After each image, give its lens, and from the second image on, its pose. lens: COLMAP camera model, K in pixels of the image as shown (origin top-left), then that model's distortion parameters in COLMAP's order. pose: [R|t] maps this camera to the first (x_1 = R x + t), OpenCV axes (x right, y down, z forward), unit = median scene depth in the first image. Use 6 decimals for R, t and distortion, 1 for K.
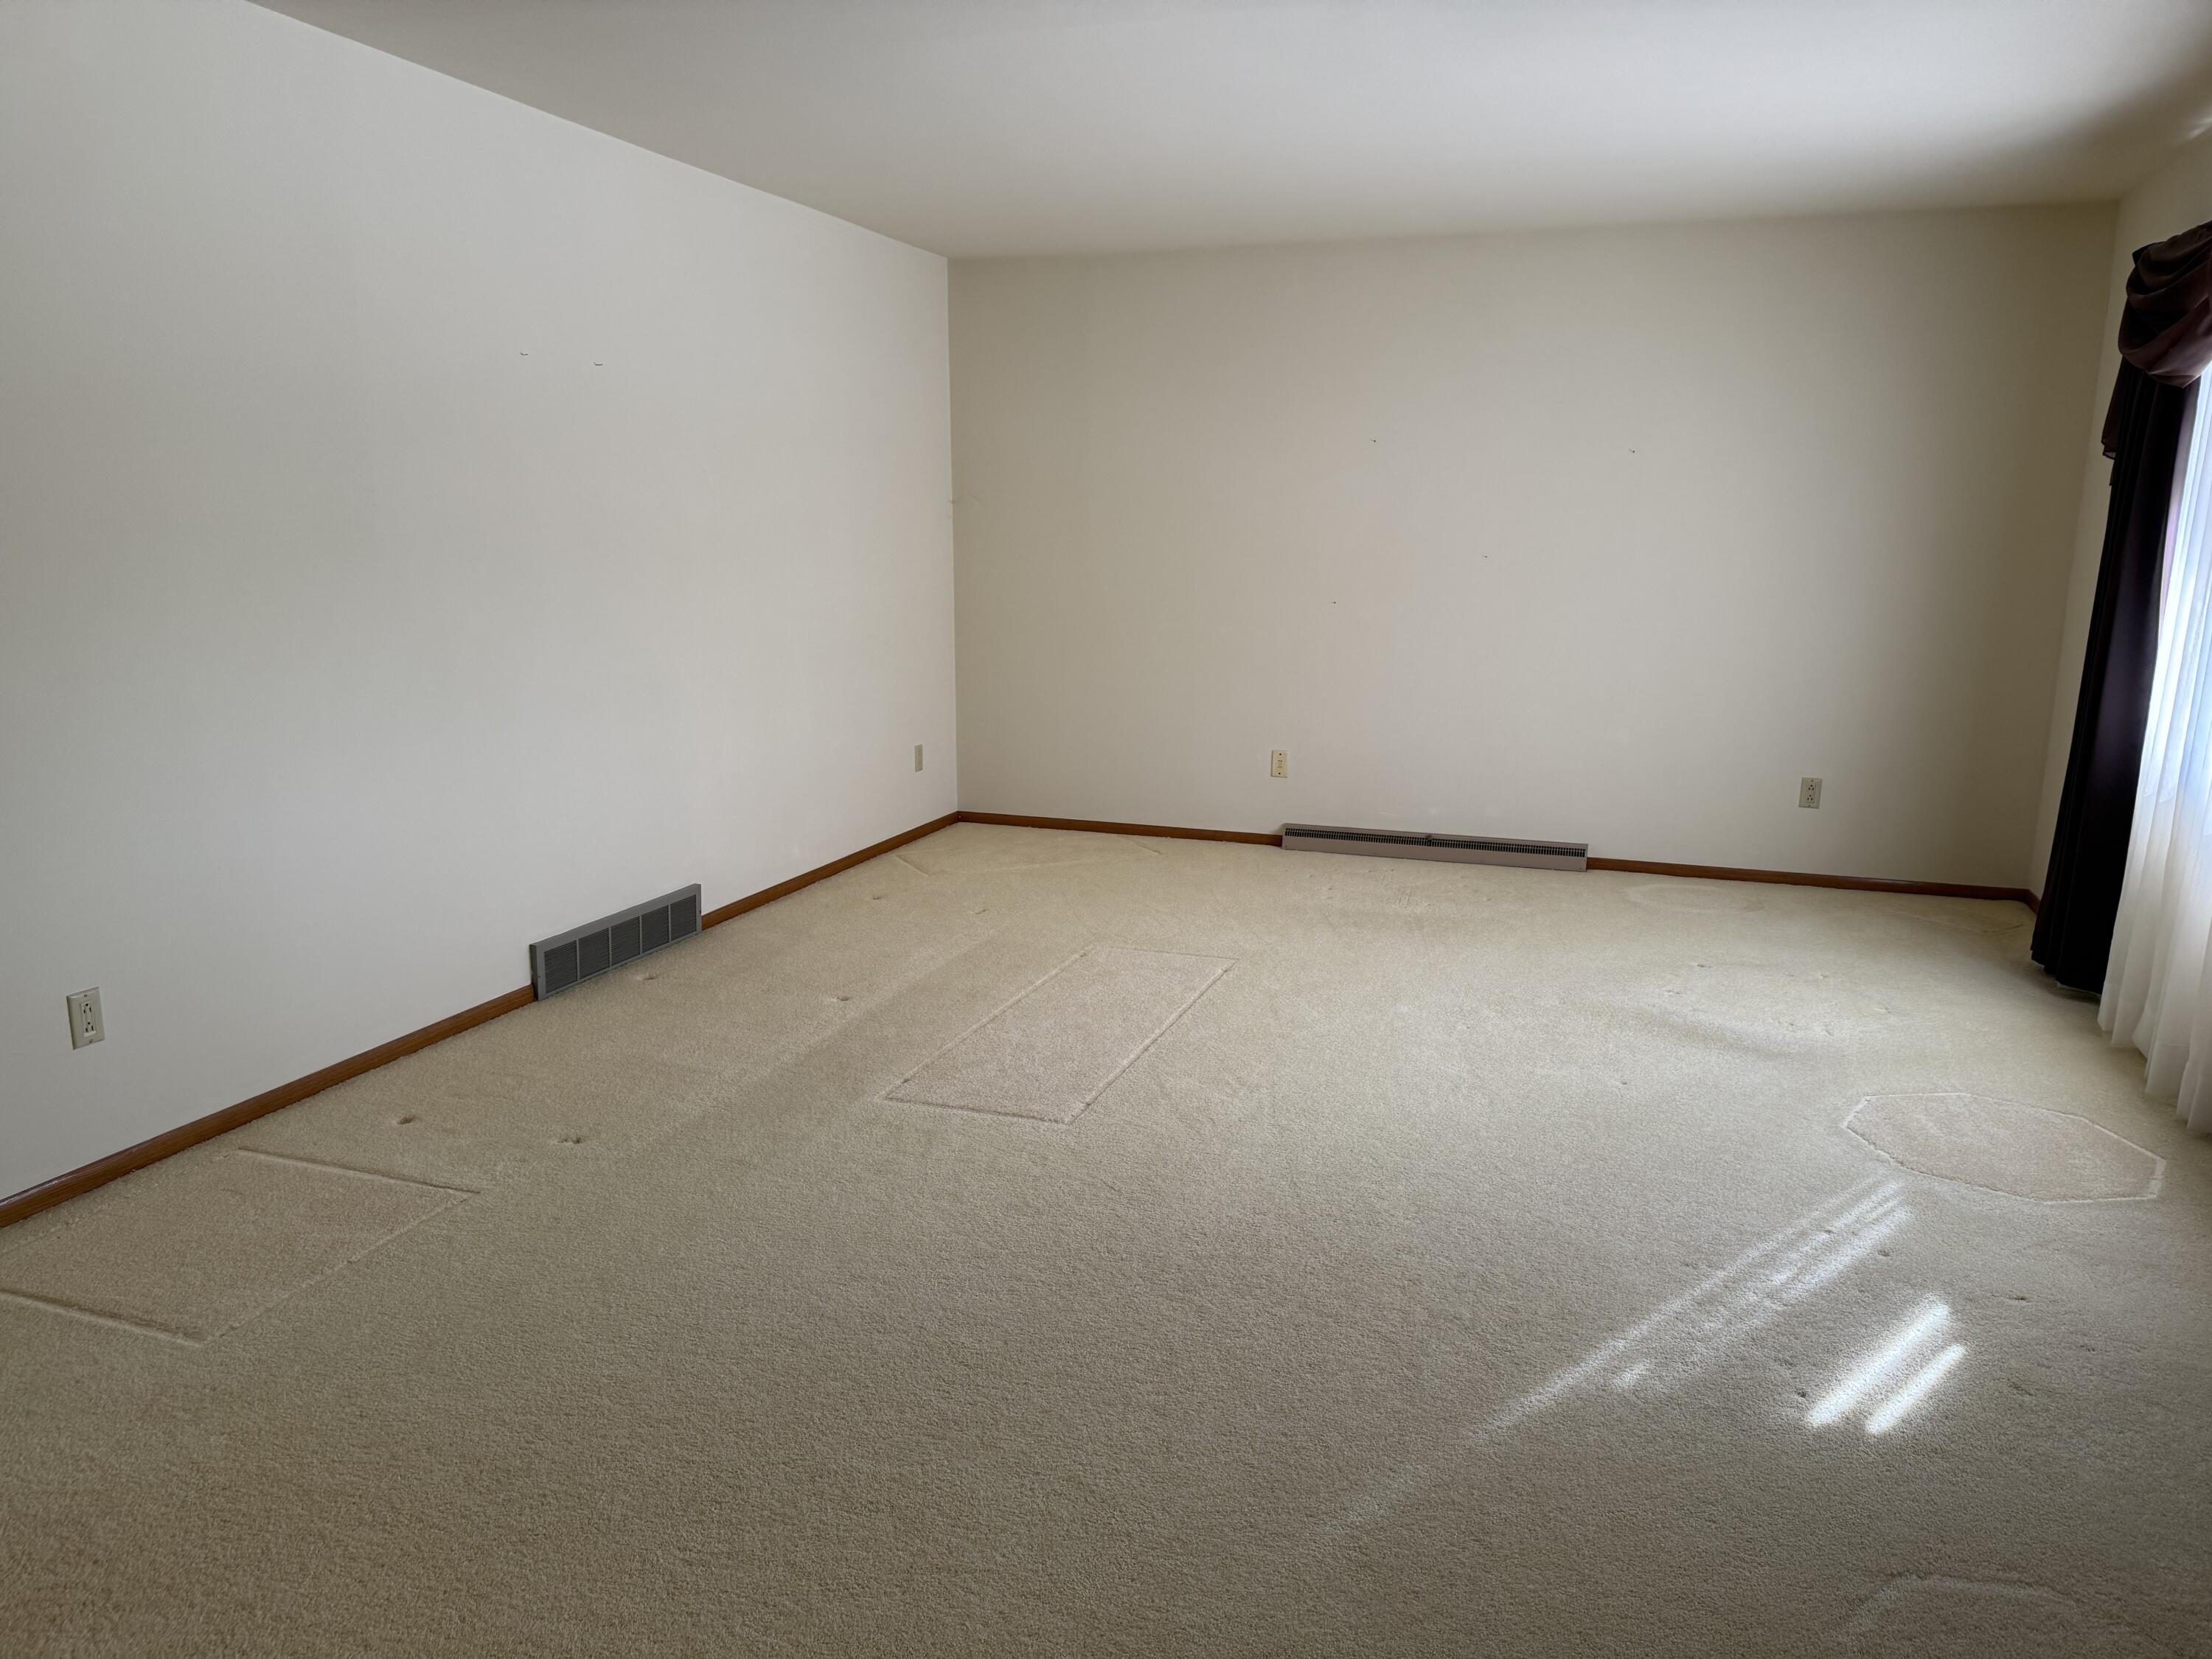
lens RADIAL K [[1549.7, 0, 1110.7], [0, 1549.7, 844.2], [0, 0, 1]] dist [0.035520, -0.013142]
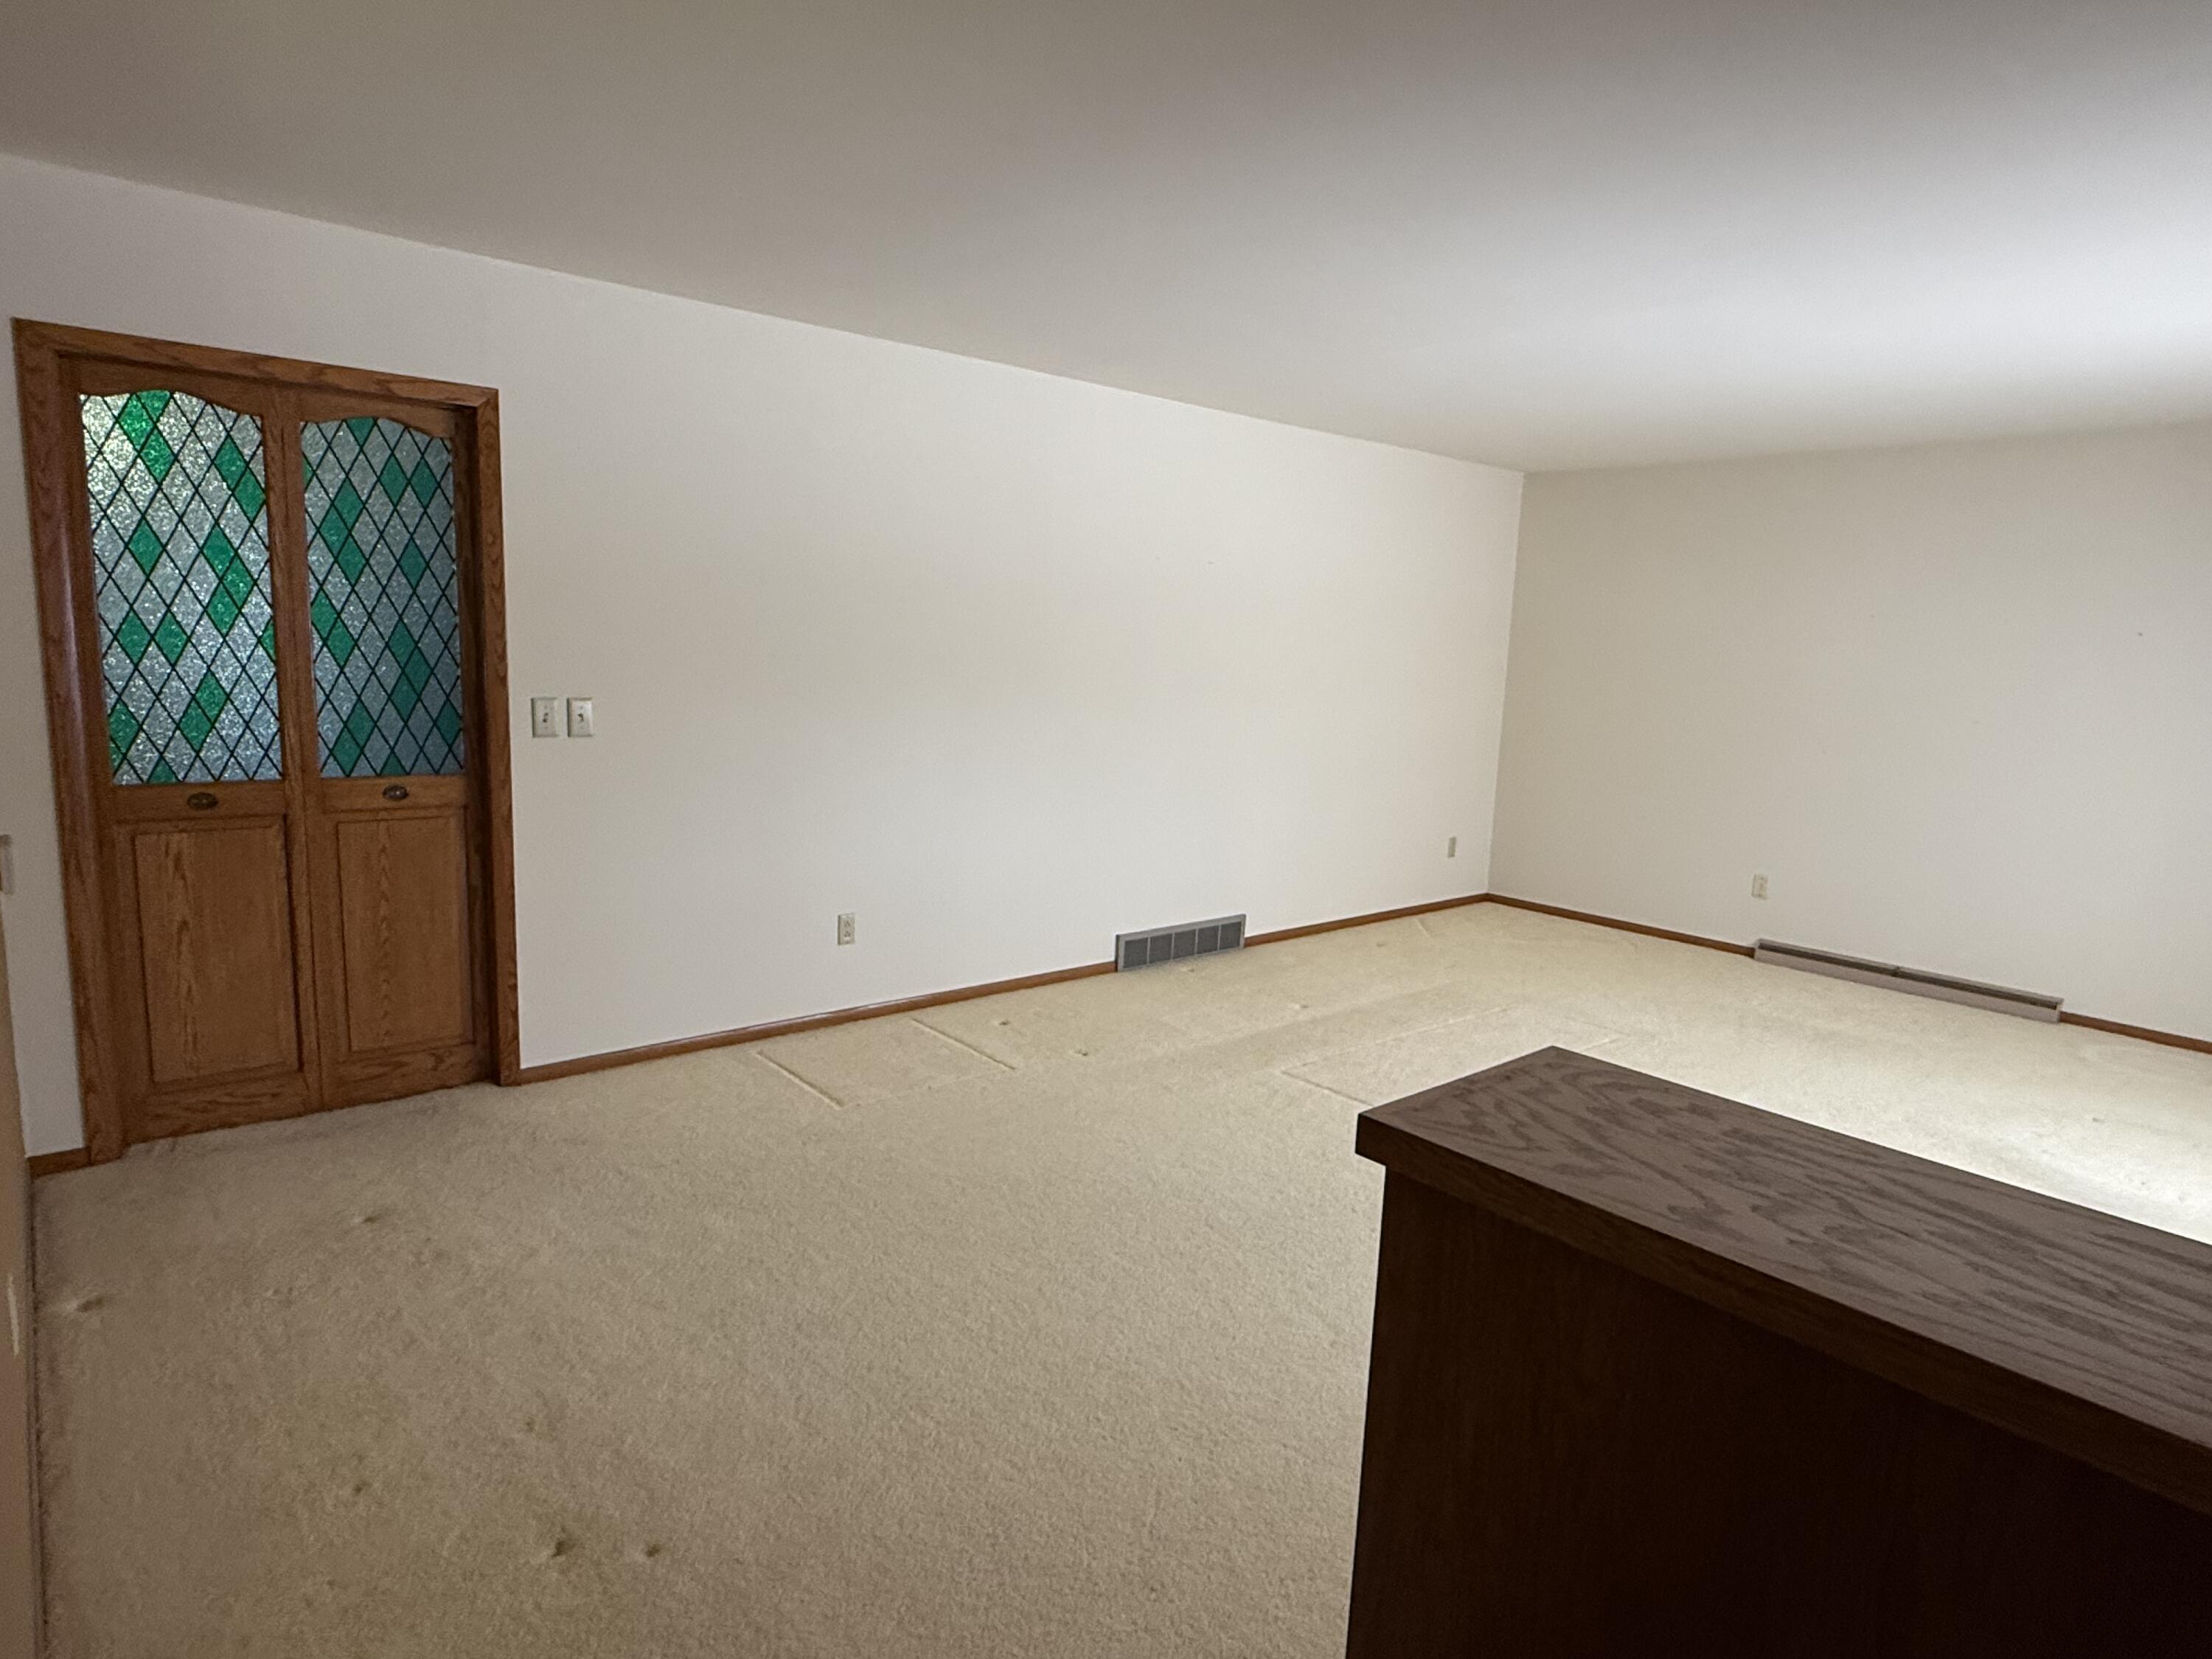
lens RADIAL K [[1247.1, 0, 1108.4], [0, 1247.1, 830.8], [0, 0, 1]] dist [-0.000471, -0.000960]
pose [[0.860358, 0.104748, -0.498810, 0.217797], [-0.135835, 0.990382, -0.026315, -0.003648], [0.491256, 0.090396, 0.866312, -0.078477]]
